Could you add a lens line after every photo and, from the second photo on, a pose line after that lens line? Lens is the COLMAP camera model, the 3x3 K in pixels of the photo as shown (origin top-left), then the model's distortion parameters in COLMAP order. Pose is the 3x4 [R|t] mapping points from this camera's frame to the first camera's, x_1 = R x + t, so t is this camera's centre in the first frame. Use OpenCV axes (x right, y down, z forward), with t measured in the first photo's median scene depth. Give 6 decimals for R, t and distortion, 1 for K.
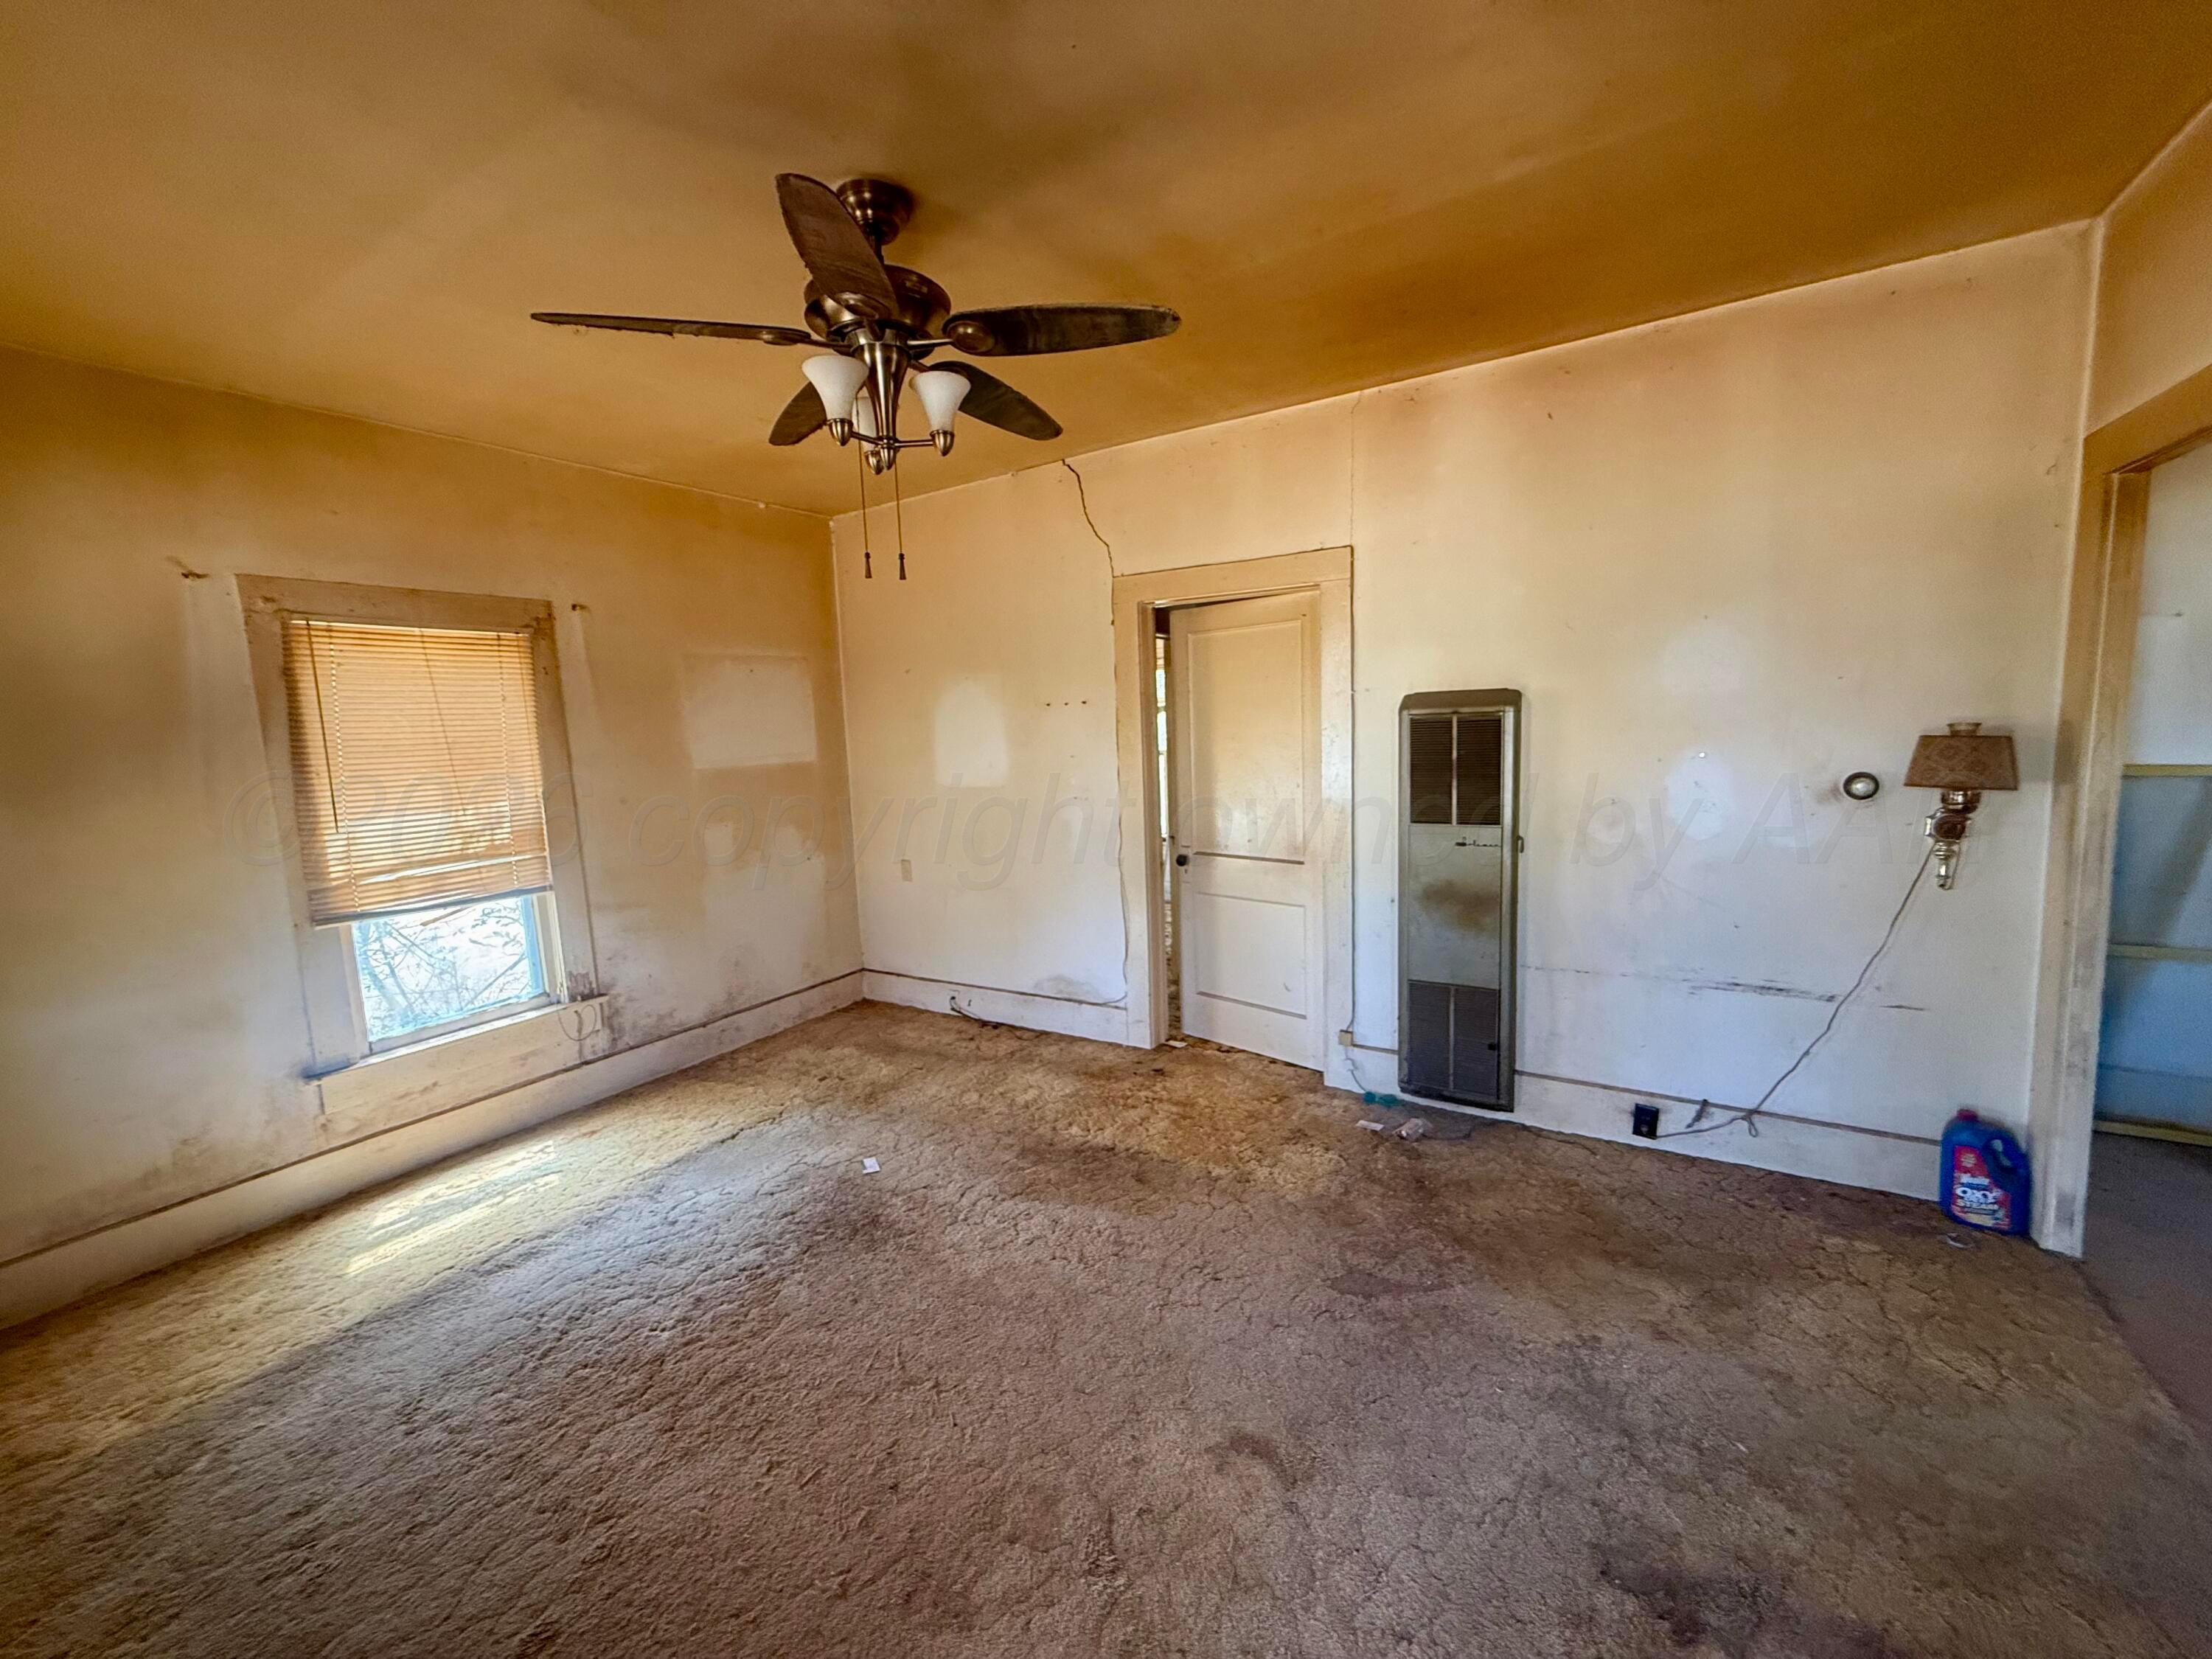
lens RADIAL K [[884.4, 0, 1101.8], [0, 884.4, 826.9], [0, 0, 1]] dist [0.000020, 0.000361]
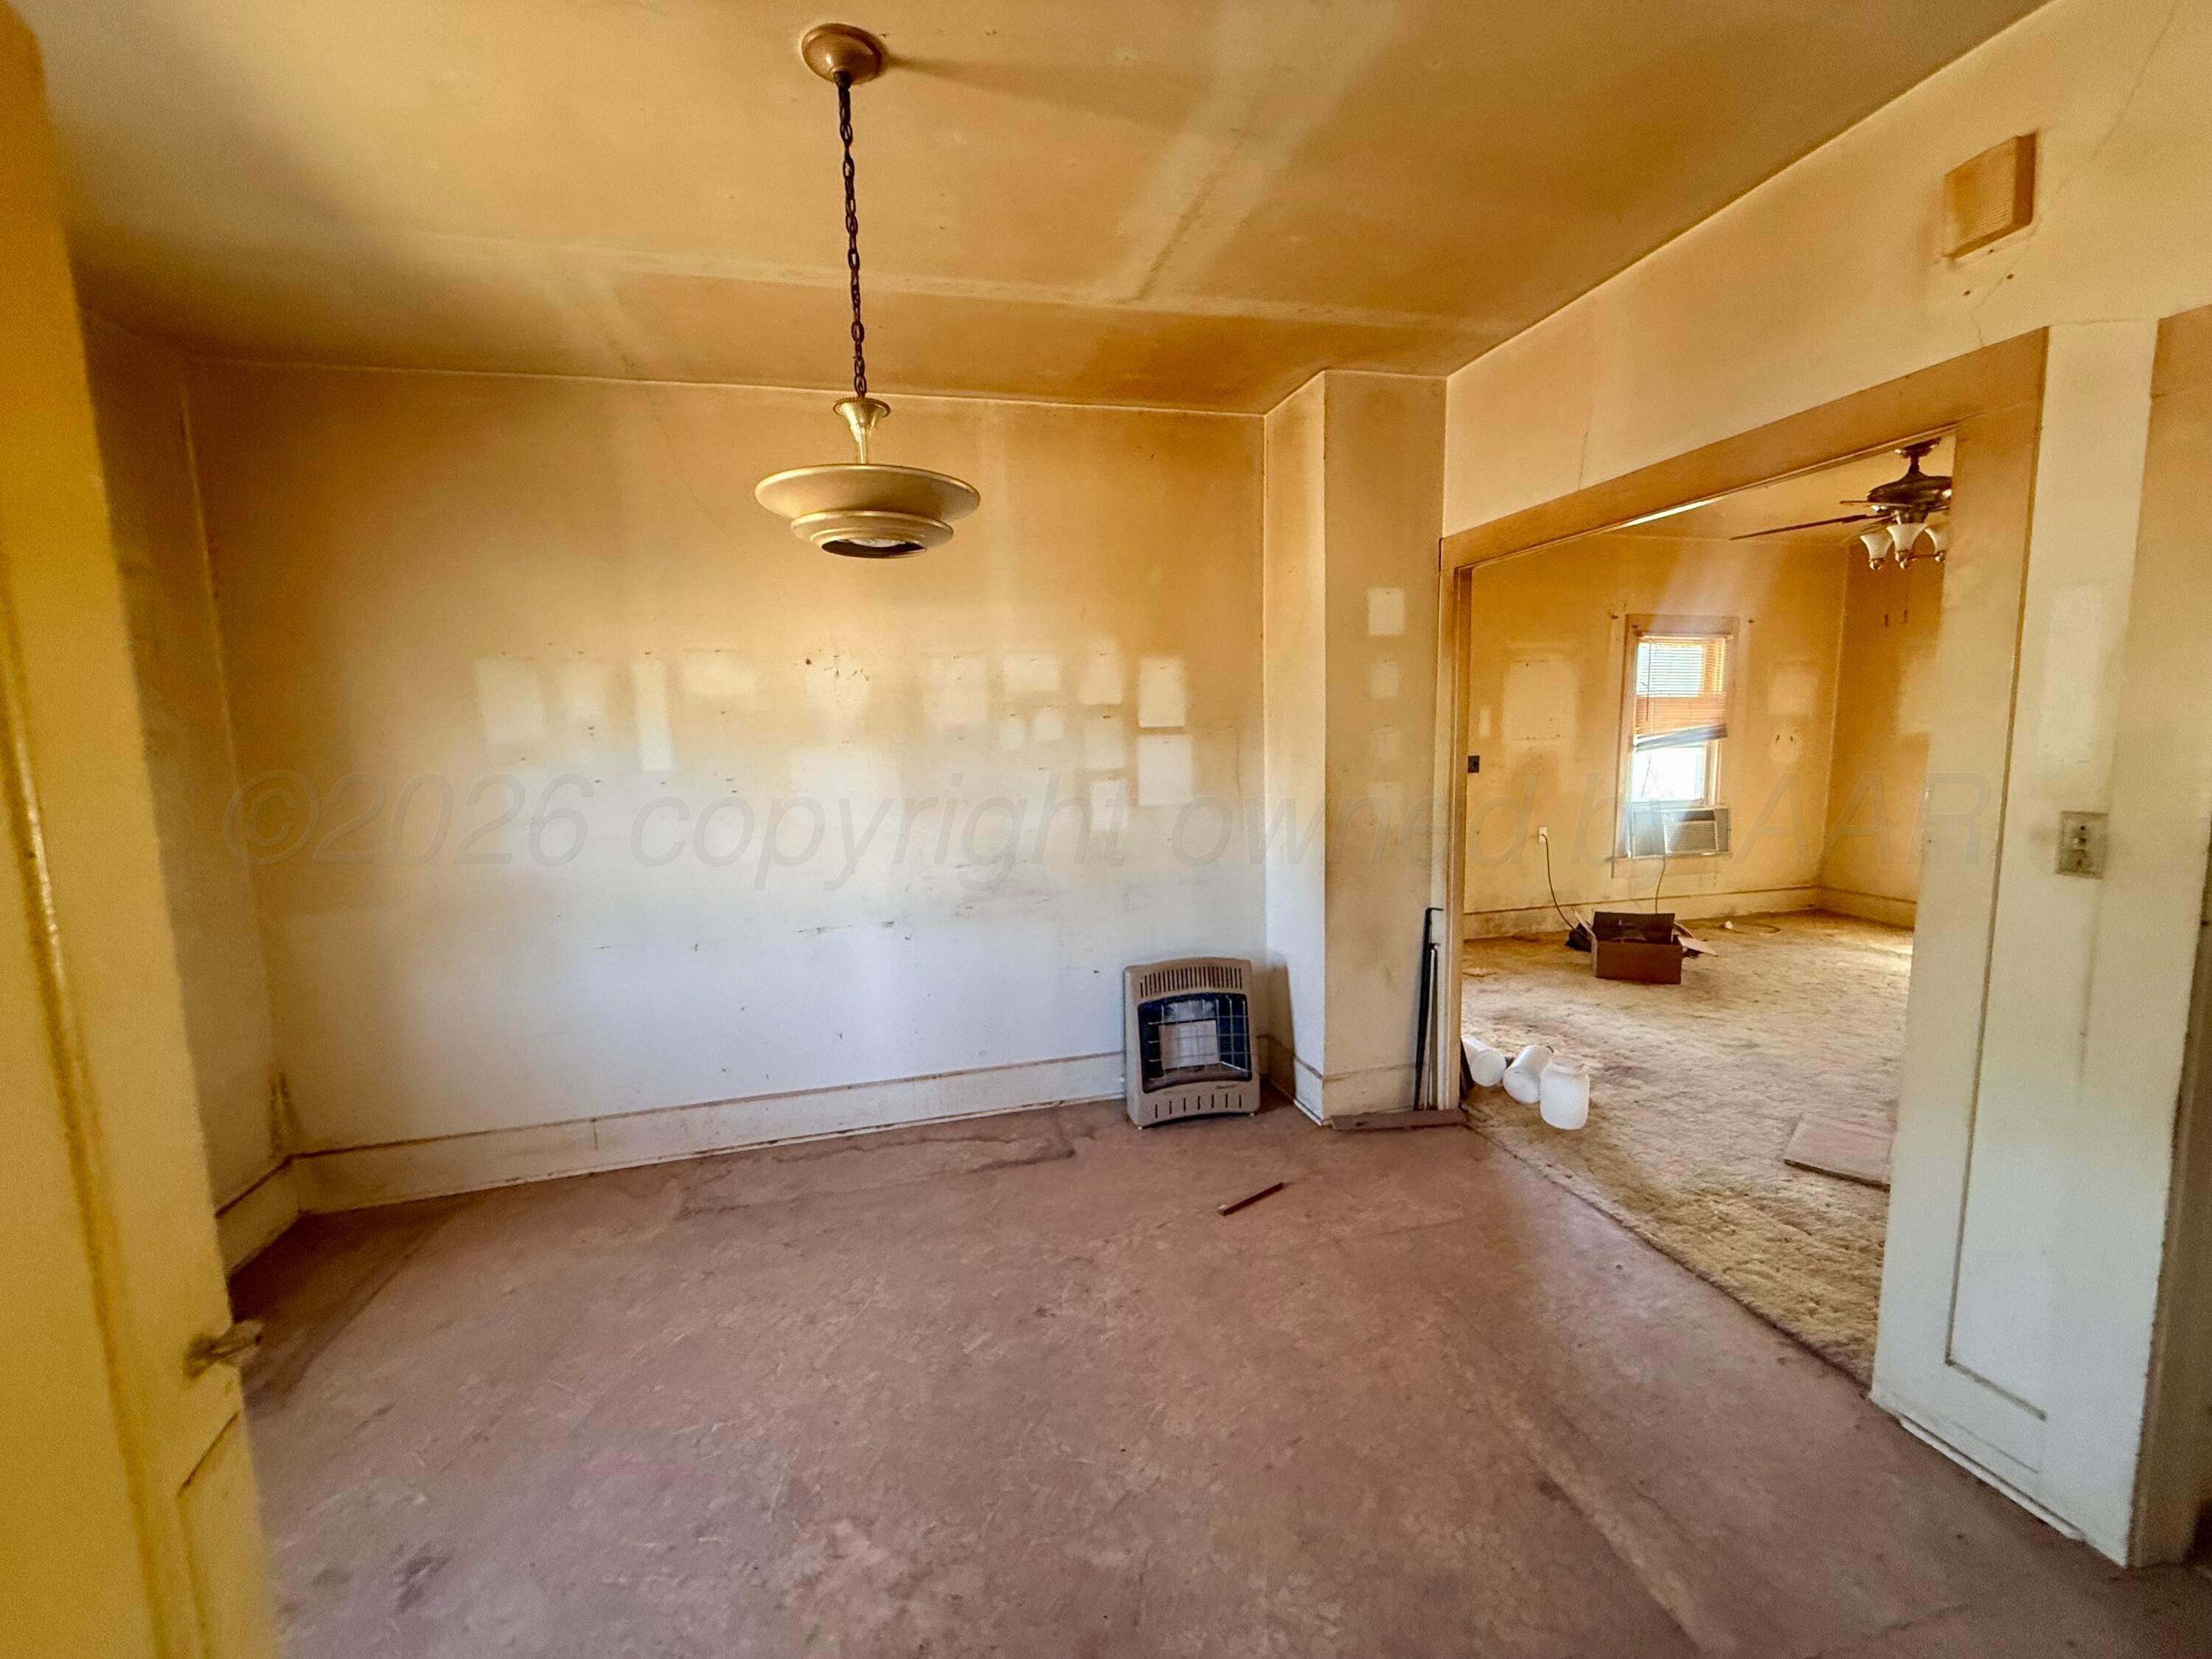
lens RADIAL K [[884.4, 0, 1101.8], [0, 884.4, 826.9], [0, 0, 1]] dist [0.000020, 0.000361]
pose [[-0.689364, 0.134863, -0.711751, 1.406499], [-0.037381, 0.974586, 0.220871, -0.117379], [0.723450, 0.178867, -0.666803, 0.626268]]
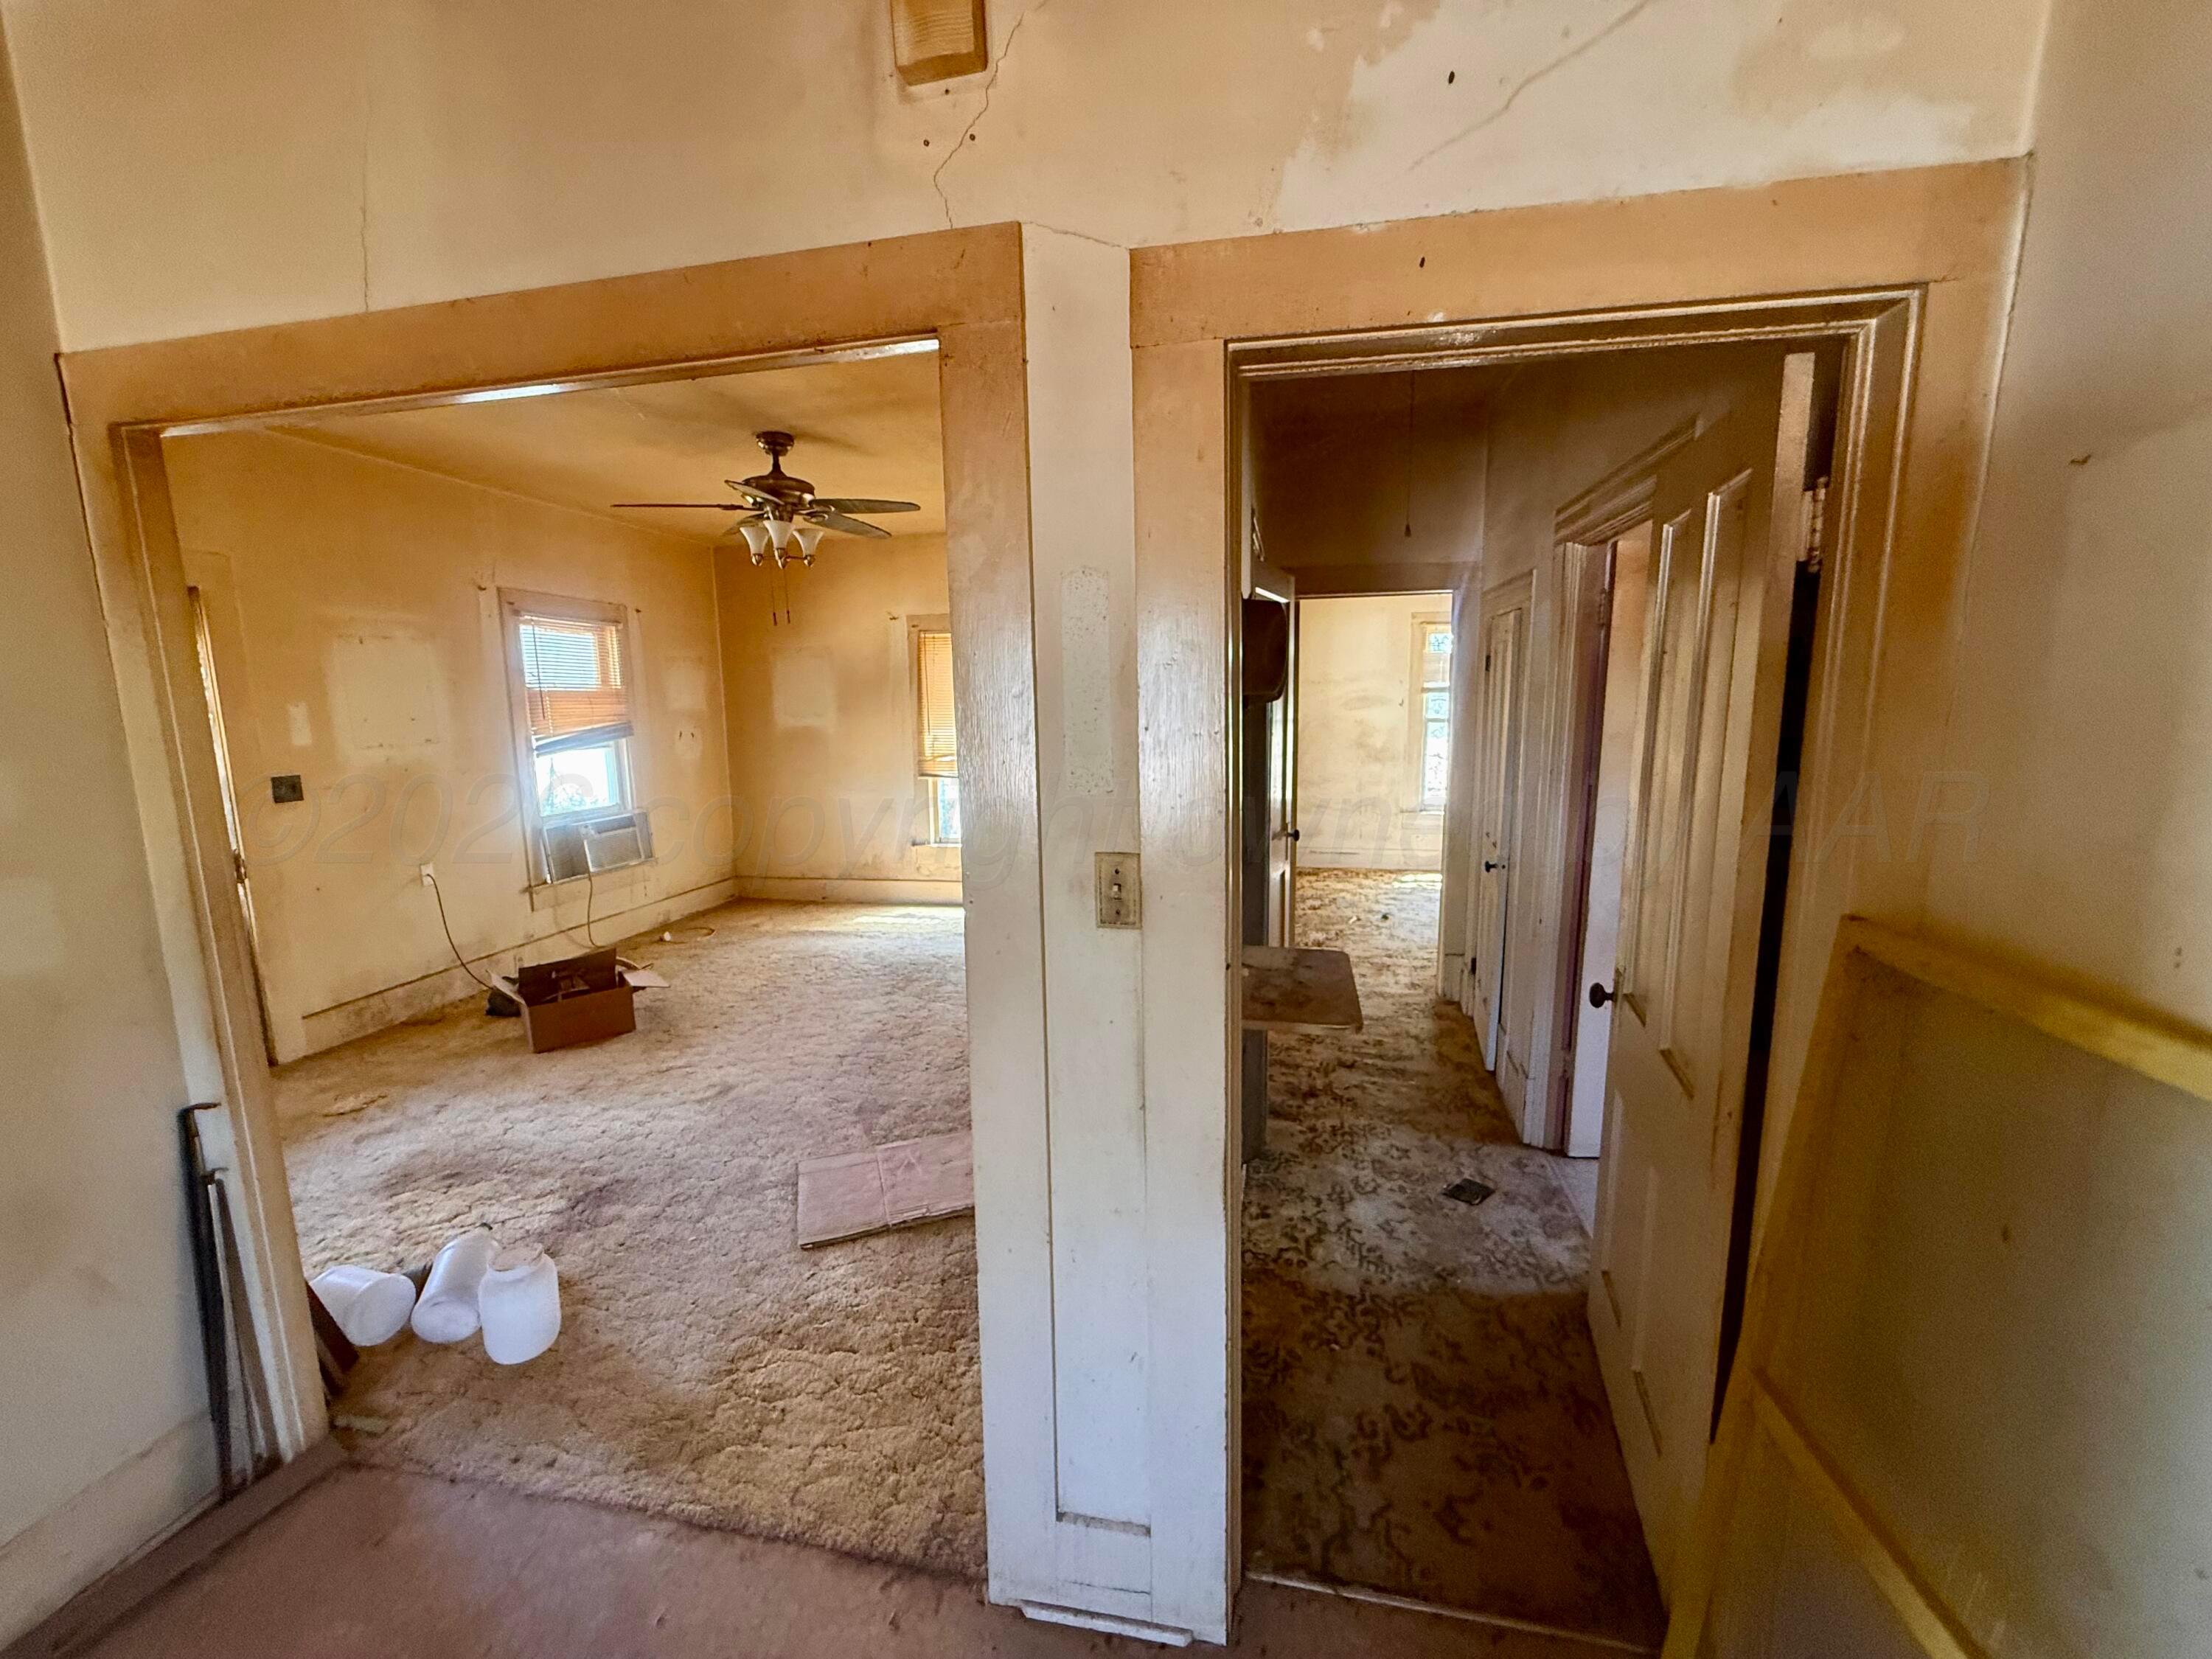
lens RADIAL K [[884.4, 0, 1101.8], [0, 884.4, 826.9], [0, 0, 1]] dist [0.000020, 0.000361]
pose [[0.345177, 0.172418, -0.922564, 1.090445], [-0.105057, 0.983901, 0.144575, -0.108216], [0.932639, 0.047018, 0.357734, 0.548332]]
